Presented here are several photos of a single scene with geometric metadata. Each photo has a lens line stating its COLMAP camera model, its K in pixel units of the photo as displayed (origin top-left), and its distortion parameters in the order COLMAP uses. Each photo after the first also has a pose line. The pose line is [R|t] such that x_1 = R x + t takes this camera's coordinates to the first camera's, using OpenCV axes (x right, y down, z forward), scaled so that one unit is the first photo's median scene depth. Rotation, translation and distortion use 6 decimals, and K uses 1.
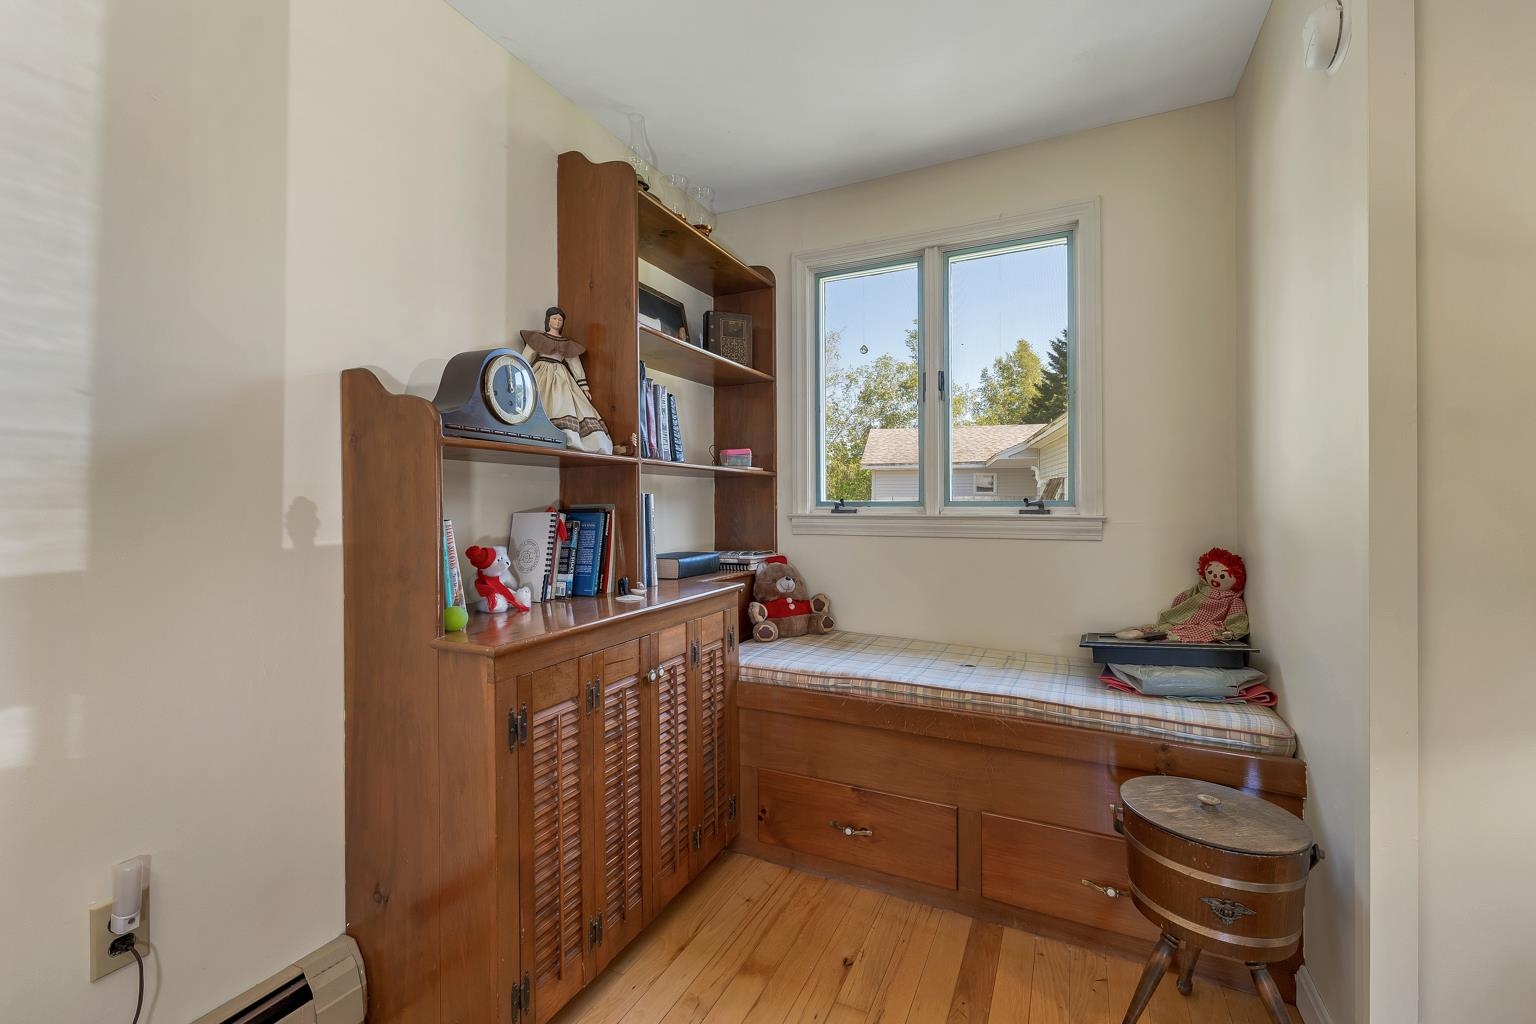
lens RADIAL K [[634.4, 0, 757.5], [0, 634.4, 508.9], [0, 0, 1]] dist [0.003654, 0.000112]
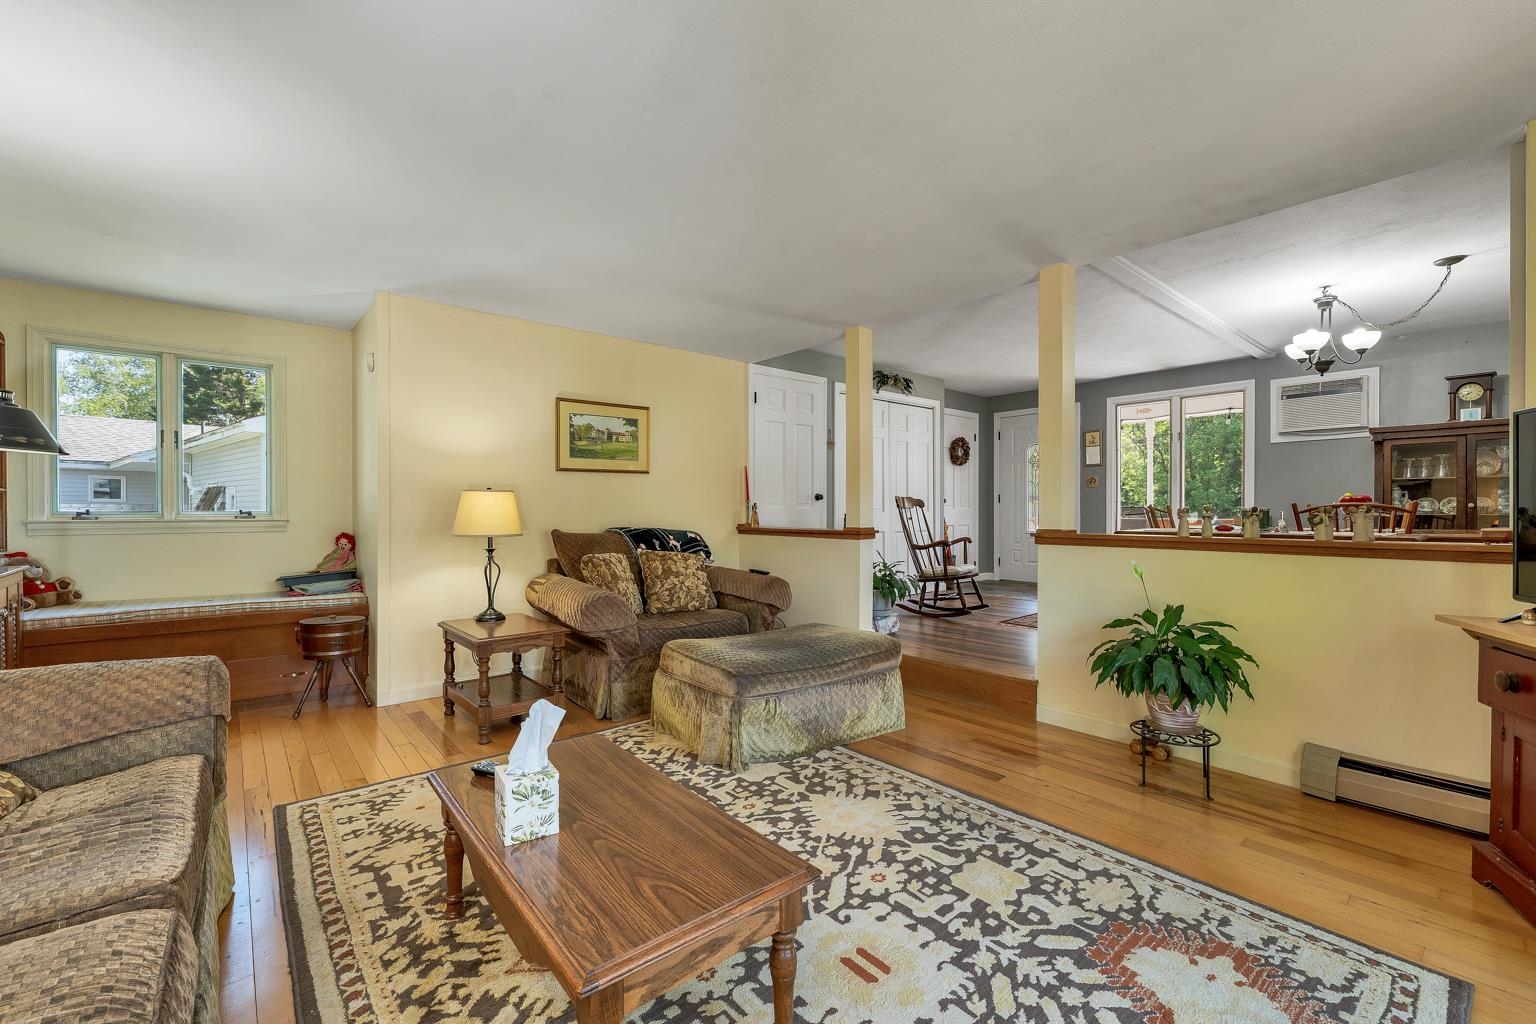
lens RADIAL K [[634.4, 0, 763.6], [0, 634.4, 511.3], [0, 0, 1]] dist [0.003654, 0.000112]
pose [[0.393977, -0.001090, 0.919119, -0.776653], [0.010402, 0.999941, -0.003273, 0.012445], [-0.919061, 0.010850, 0.393965, -1.285633]]
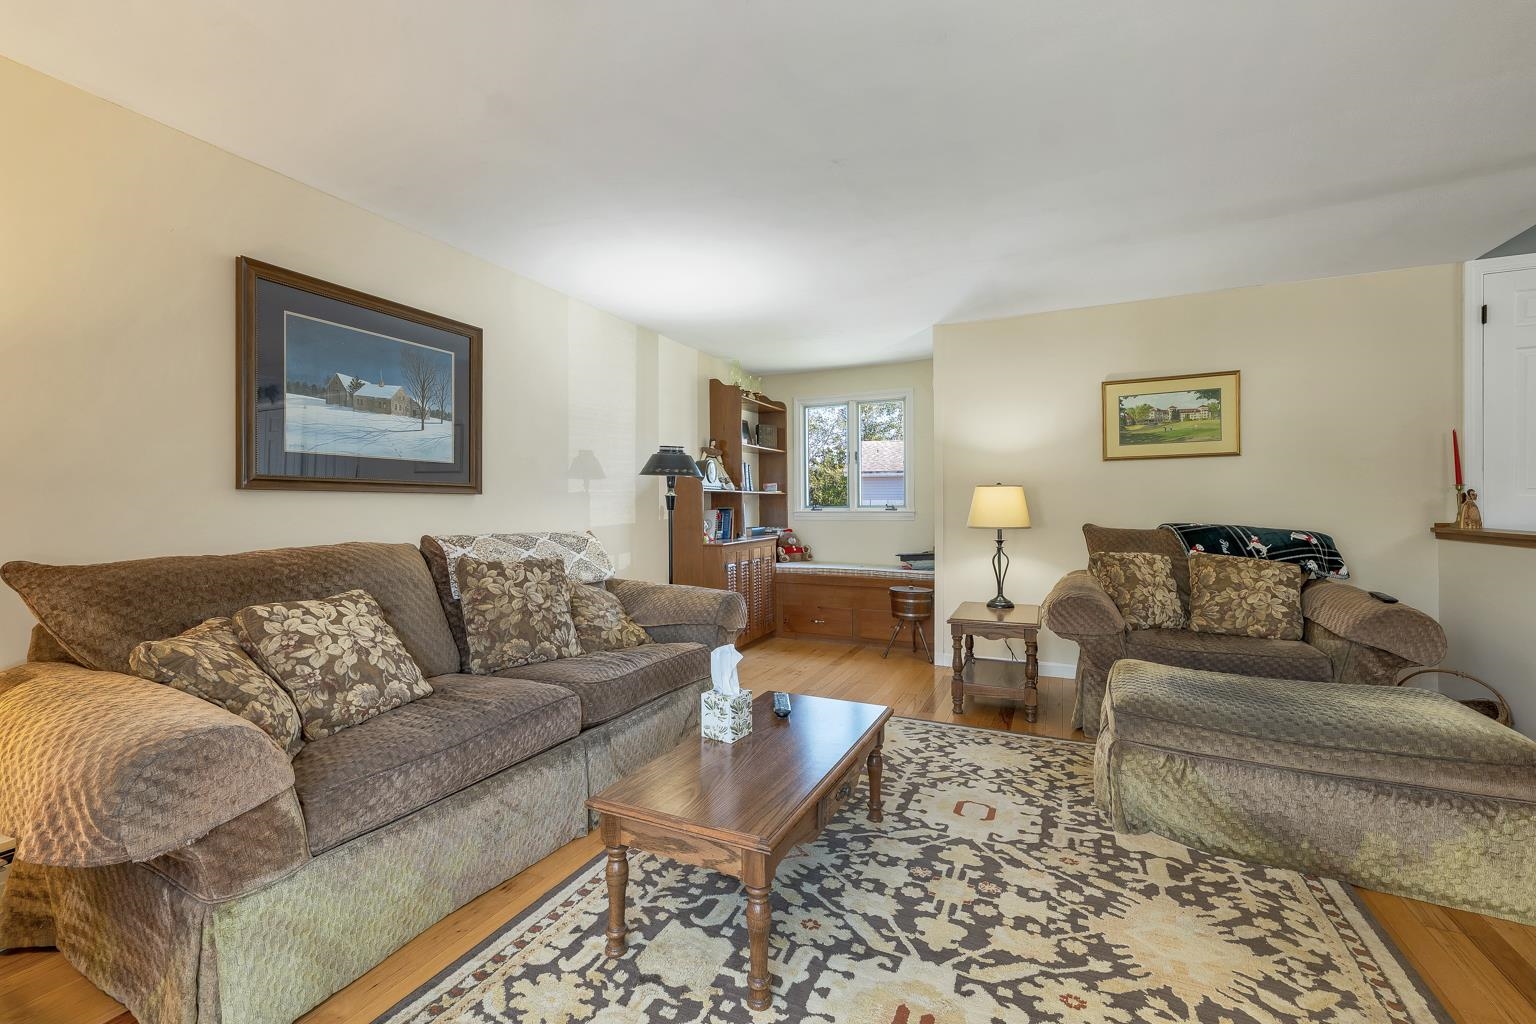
lens RADIAL K [[634.4, 0, 776.5], [0, 634.4, 507.3], [0, 0, 1]] dist [0.003654, 0.000112]
pose [[0.998902, -0.006486, 0.046396, -0.160701], [0.006816, 0.999953, -0.006963, 0.014081], [-0.046349, 0.007272, 0.998899, -1.783235]]
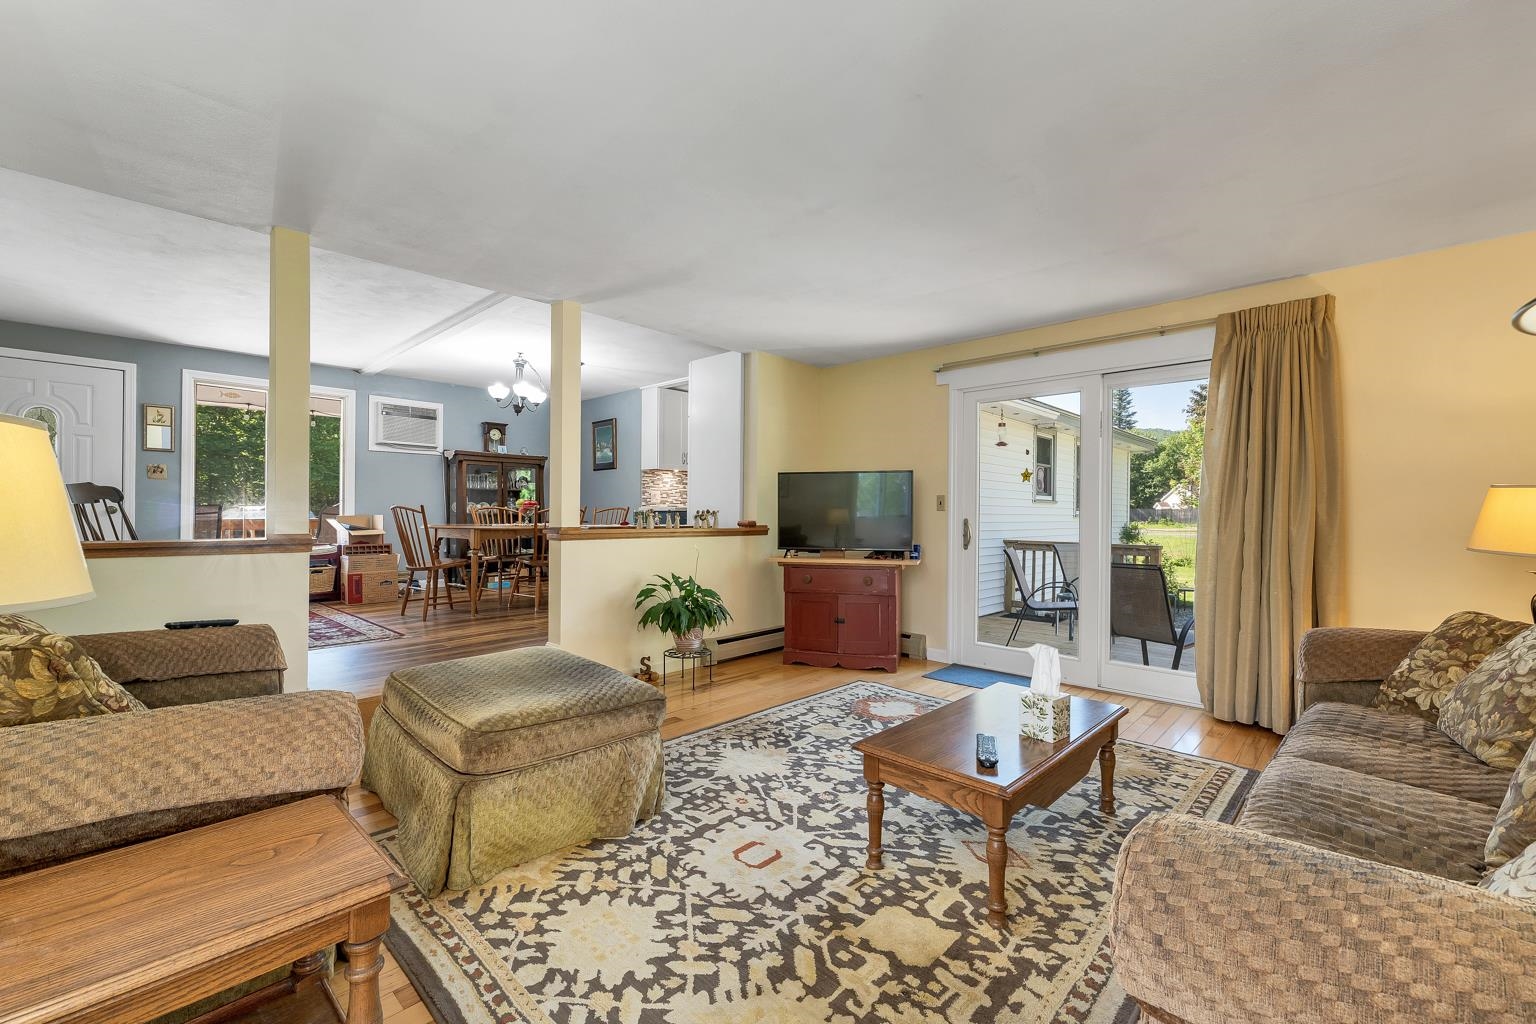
lens RADIAL K [[634.4, 0, 761.1], [0, 634.4, 519.1], [0, 0, 1]] dist [0.003654, 0.000112]
pose [[-0.952356, -0.011986, 0.304754, -0.060652], [-0.006431, 0.999794, 0.019226, -0.007183], [-0.304922, 0.016350, -0.952237, 0.447700]]
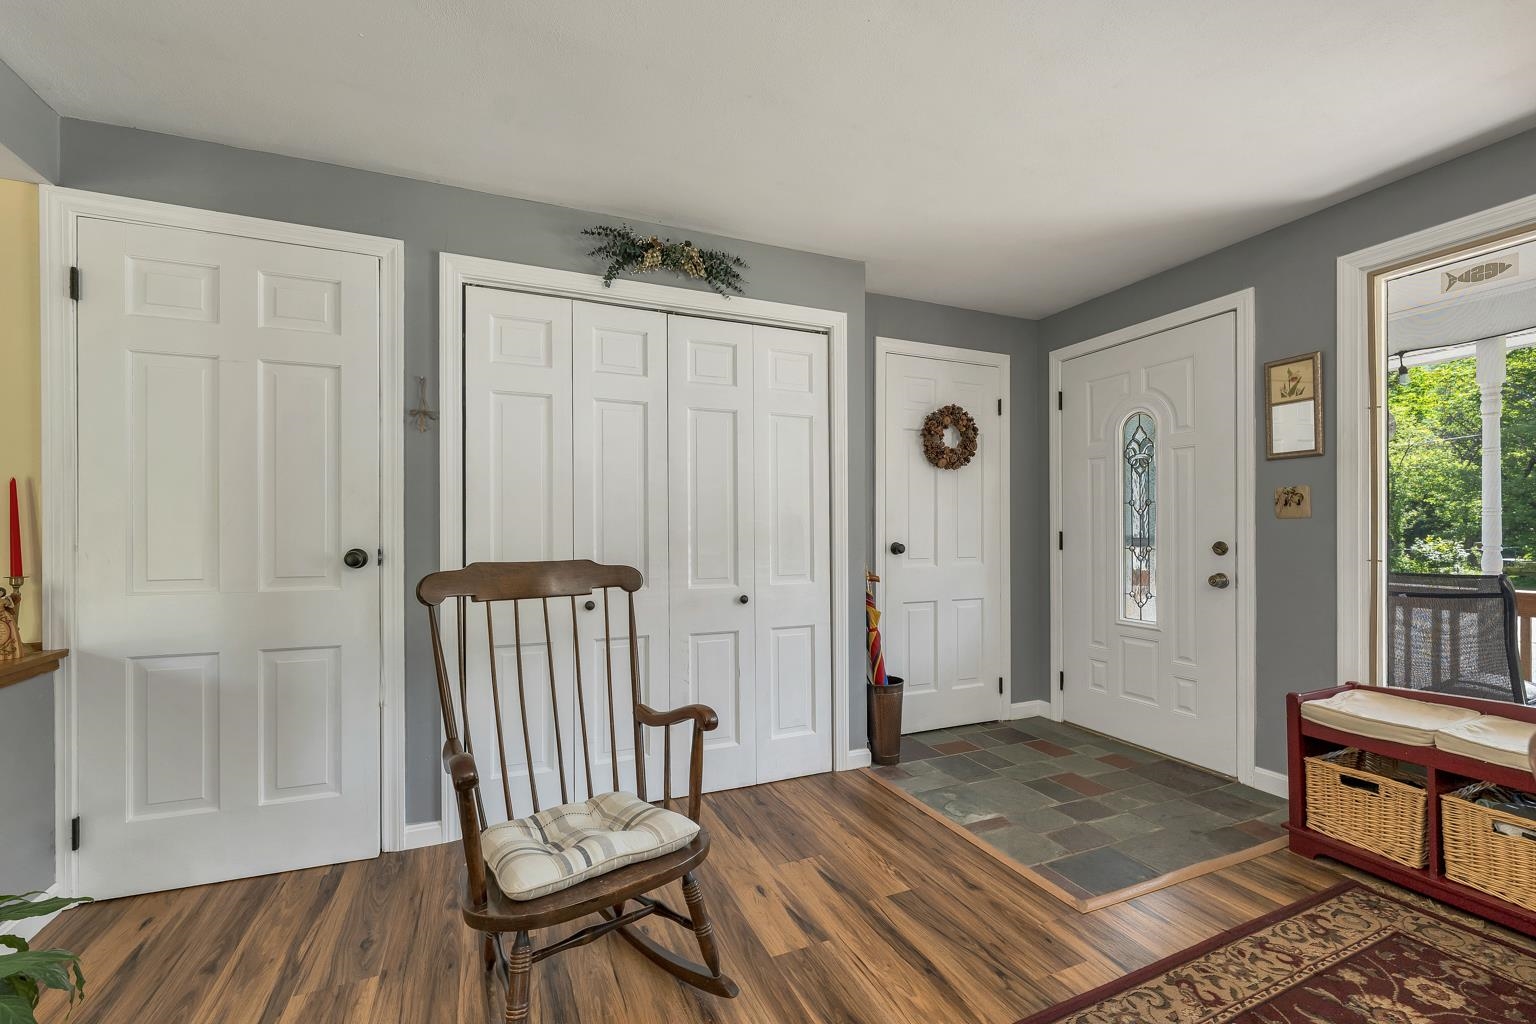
lens RADIAL K [[634.4, 0, 754.9], [0, 634.4, 529.6], [0, 0, 1]] dist [0.003654, 0.000112]
pose [[0.647759, -0.000766, 0.761845, 1.822774], [0.010831, 0.999908, -0.008203, -0.101924], [-0.761769, 0.013565, 0.647707, -1.617465]]
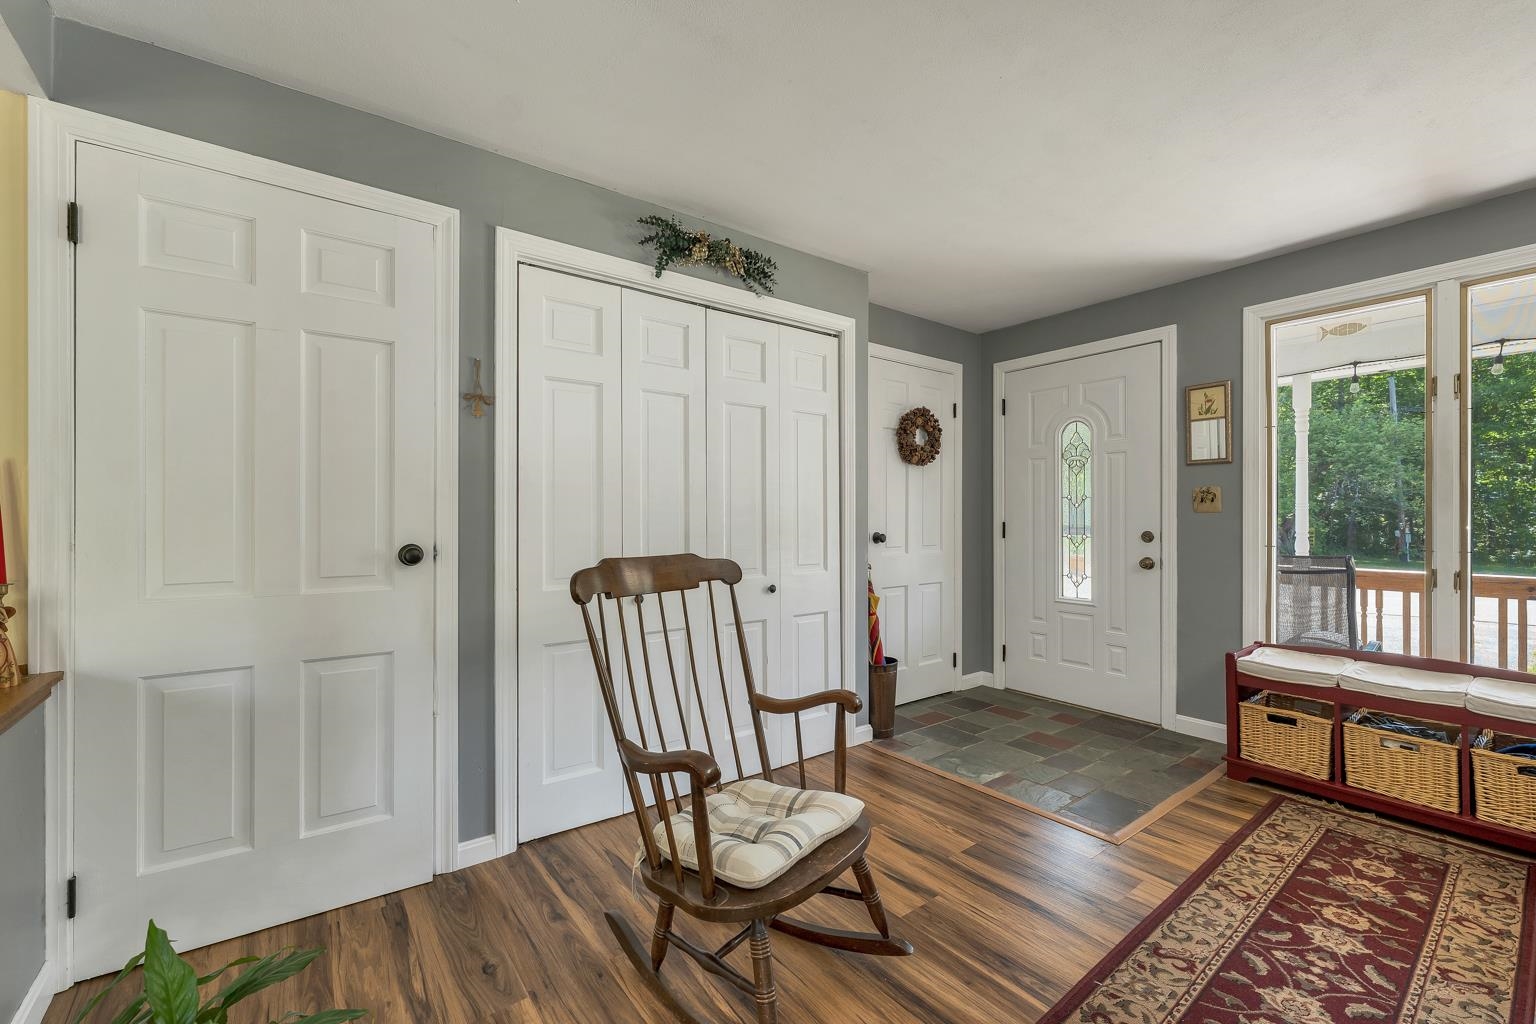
lens RADIAL K [[634.4, 0, 760.6], [0, 634.4, 515.2], [0, 0, 1]] dist [0.003654, 0.000112]
pose [[0.448437, 0.001539, 0.893813, 1.546101], [0.010729, 0.999917, -0.007105, -0.119208], [-0.893750, 0.012776, 0.448383, -1.294288]]
